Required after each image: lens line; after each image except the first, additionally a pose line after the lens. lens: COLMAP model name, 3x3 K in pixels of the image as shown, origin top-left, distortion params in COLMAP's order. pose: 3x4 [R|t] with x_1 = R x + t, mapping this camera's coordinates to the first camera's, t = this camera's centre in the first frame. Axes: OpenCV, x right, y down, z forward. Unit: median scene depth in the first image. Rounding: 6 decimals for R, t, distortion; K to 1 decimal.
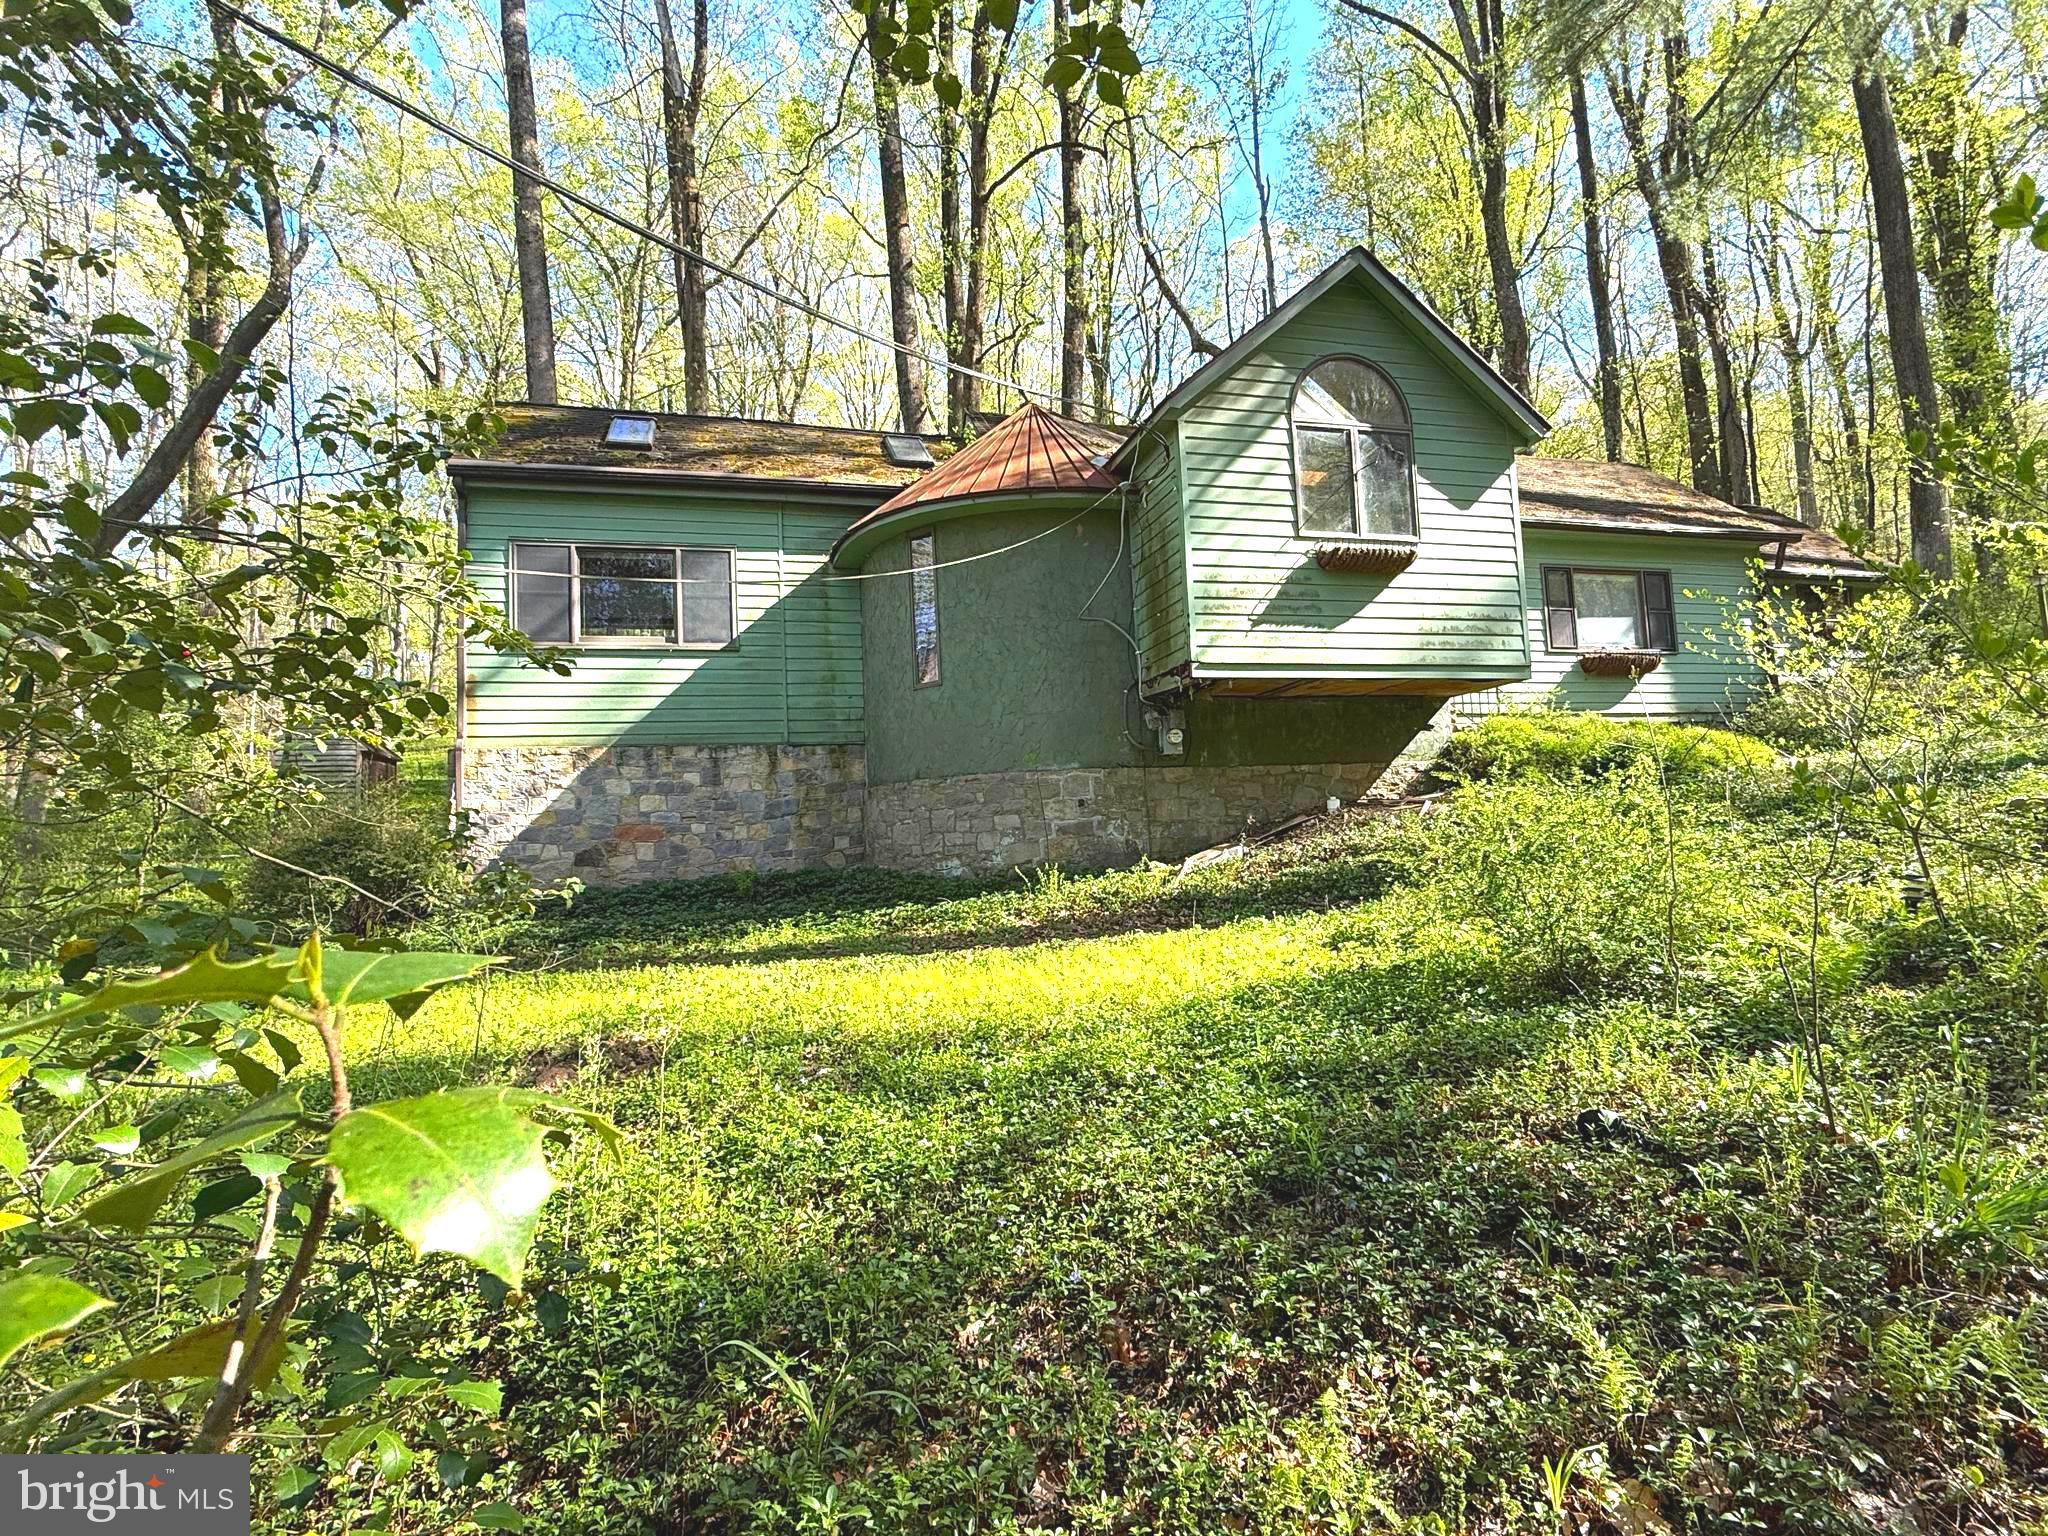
lens RADIAL K [[1032.8, 0, 1023.9], [0, 1032.8, 771.7], [0, 0, 1]] dist [-0.001153, -0.000058]
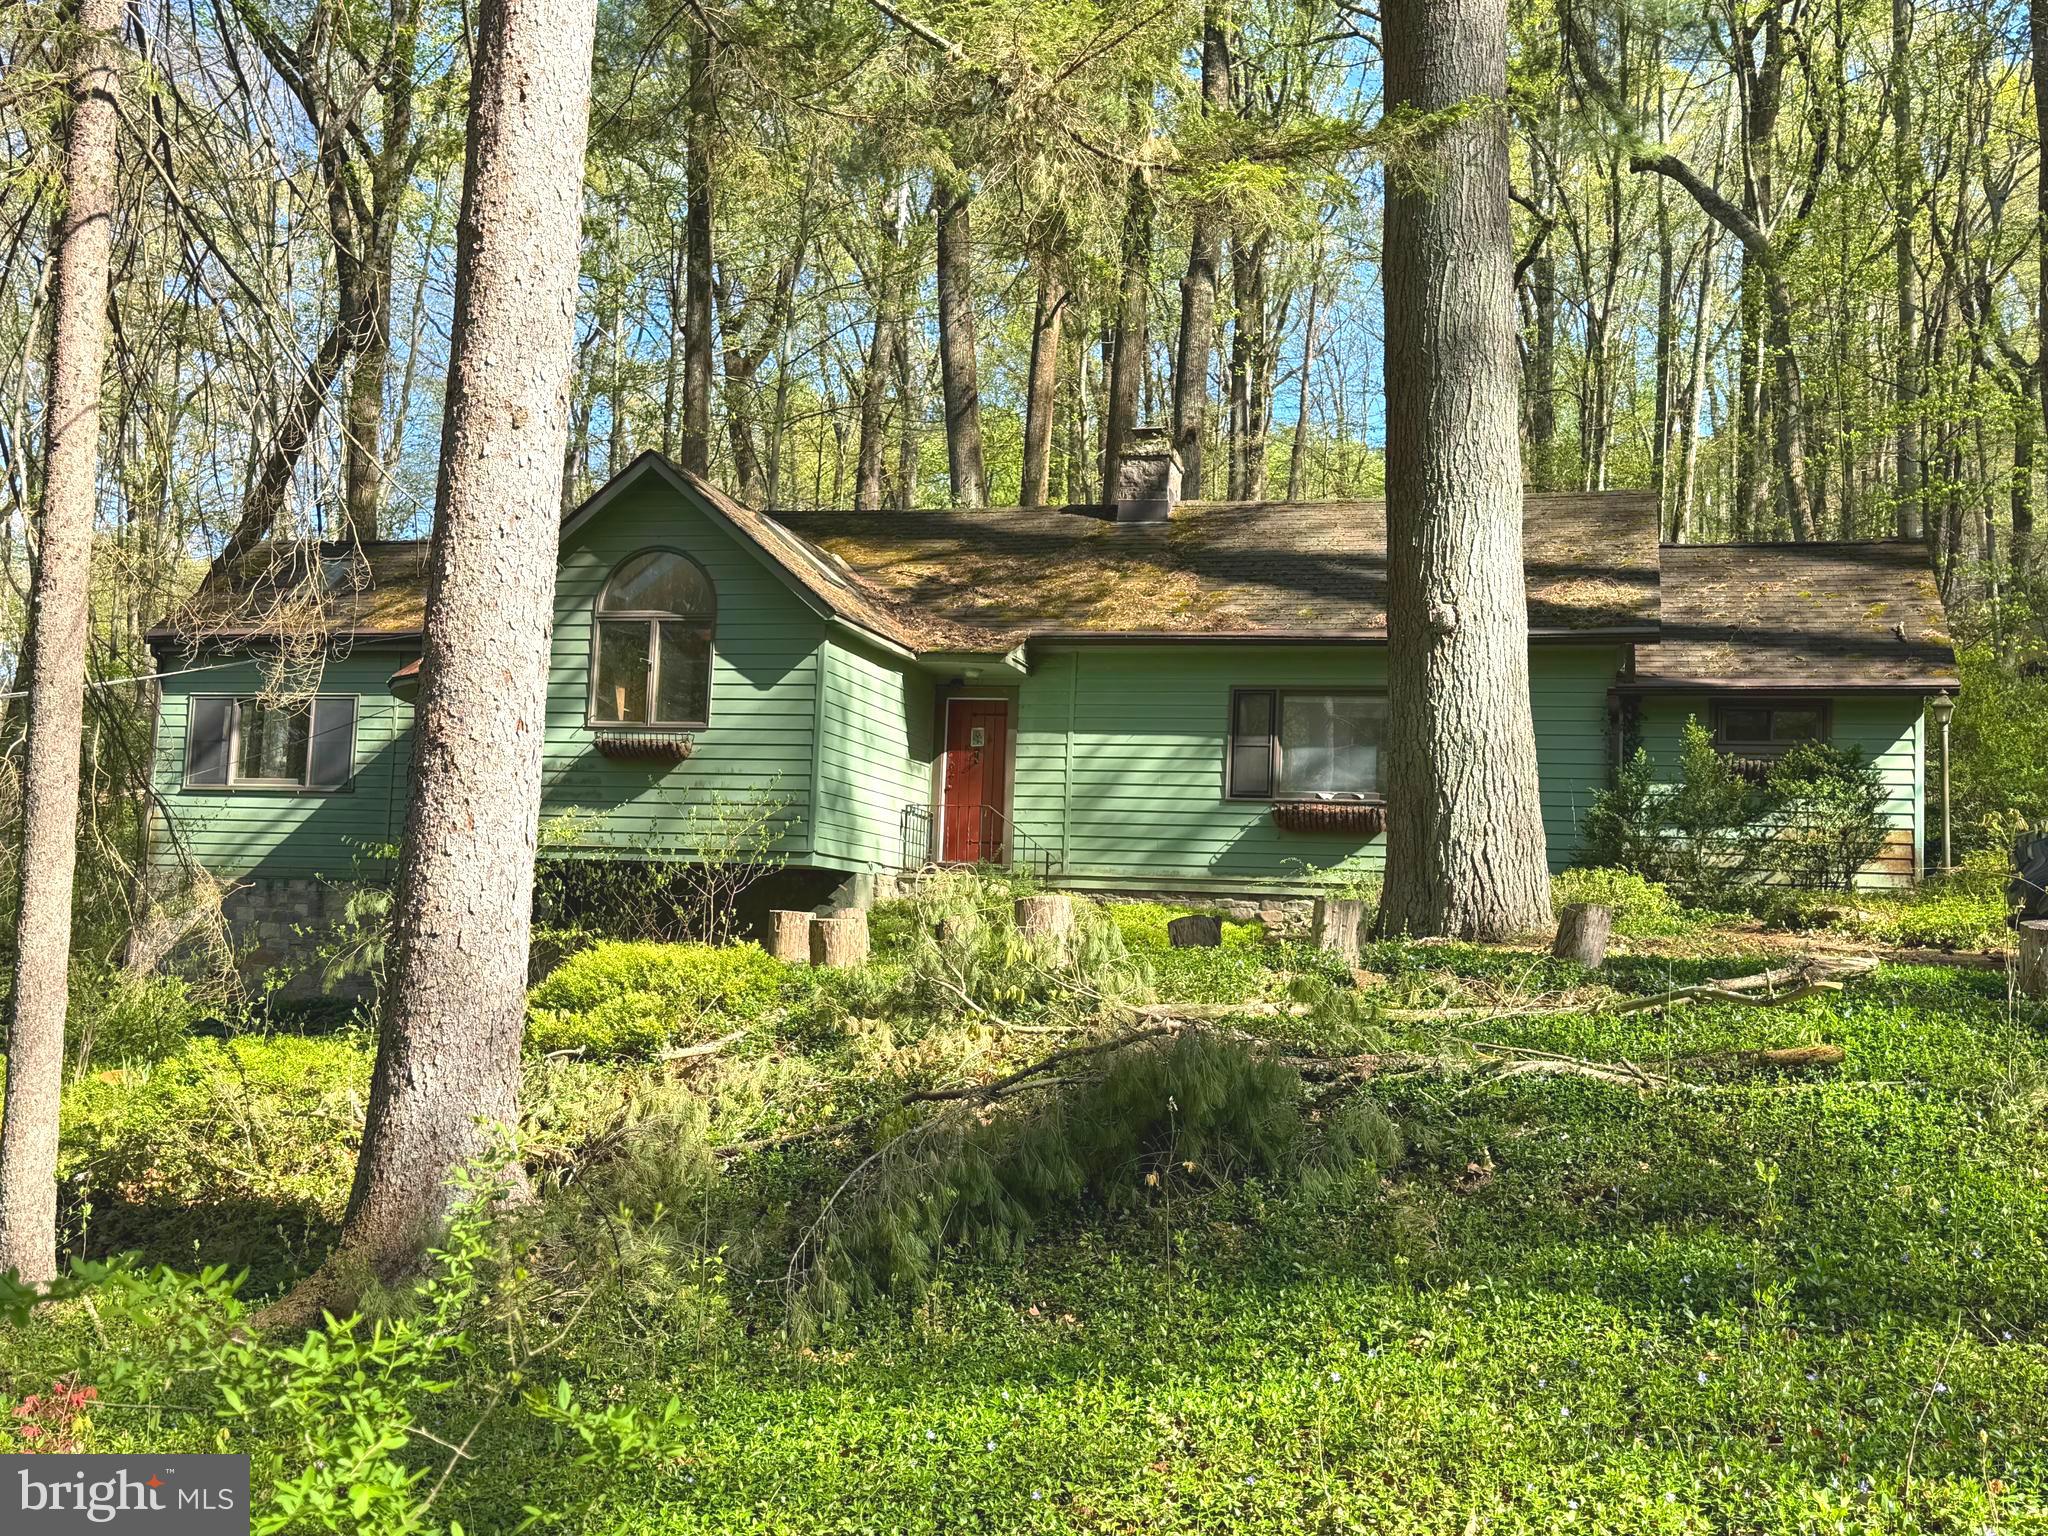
lens RADIAL K [[2097.2, 0, 1028.4], [0, 2097.2, 766.0], [0, 0, 1]] dist [0.014241, 0.000000]
pose [[0.856936, 0.028011, -0.514662, 1.709141], [-0.037199, 0.999279, -0.007552, -0.179423], [0.514080, 0.025617, 0.857360, -0.607870]]
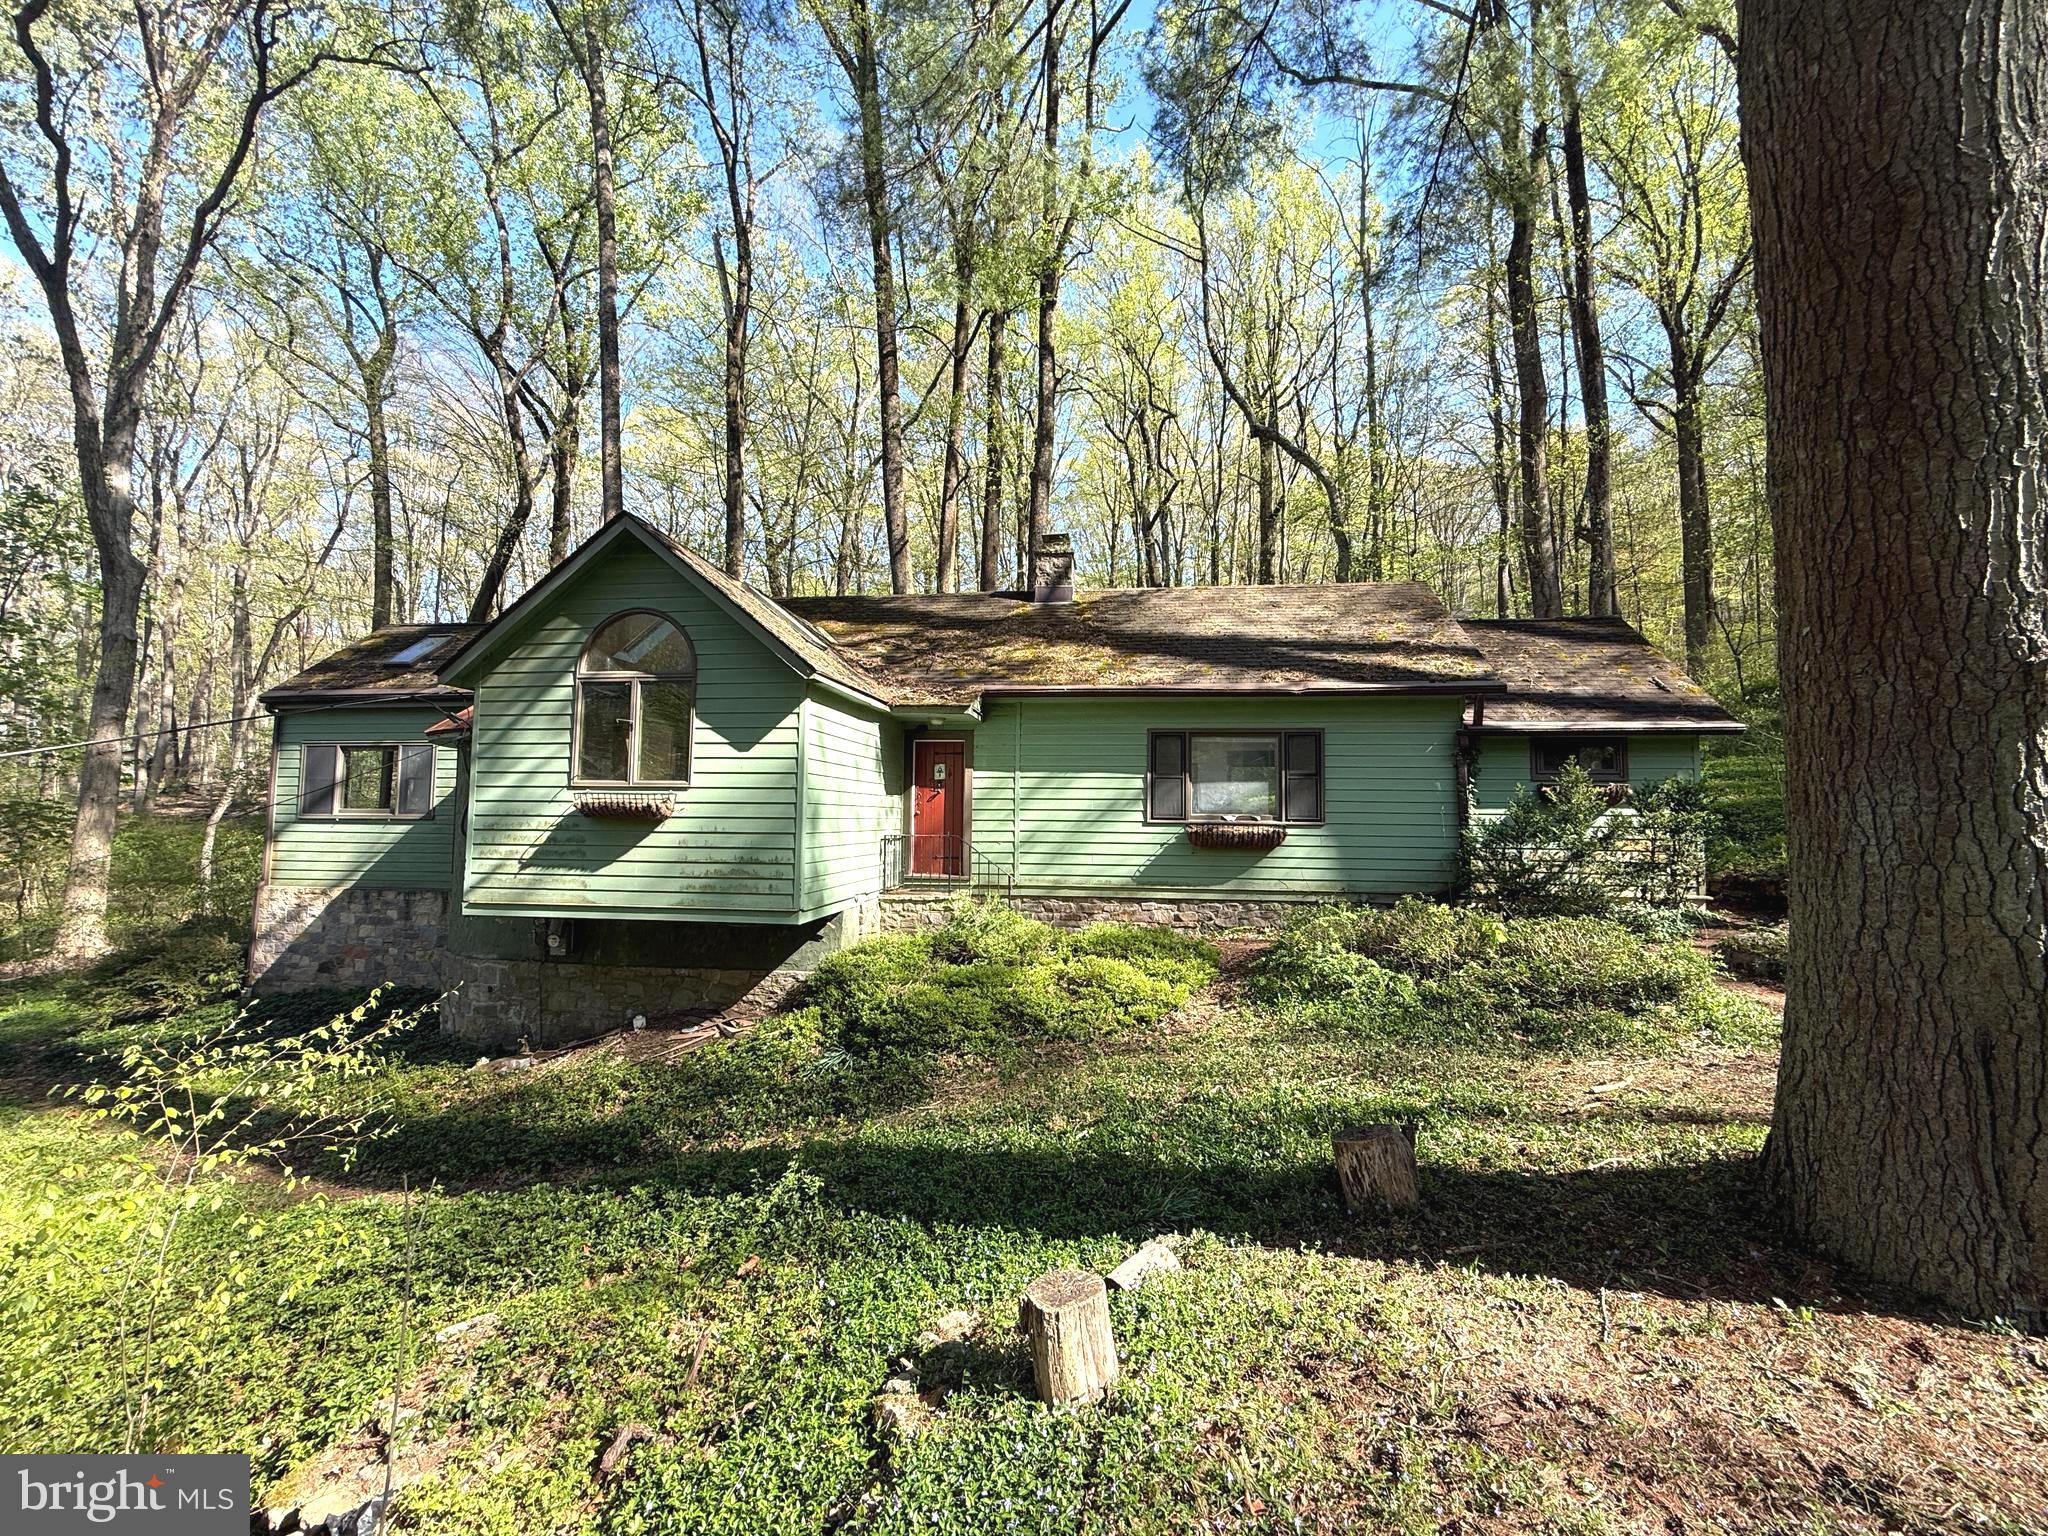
lens RADIAL K [[814.0, 0, 1020.2], [0, 814.0, 763.4], [0, 0, 1]] dist [-0.002618, -0.000051]
pose [[0.919993, 0.025456, -0.391108, 0.998725], [-0.017498, 0.999561, 0.023899, -0.269076], [0.391545, -0.015144, 0.920034, 0.375850]]
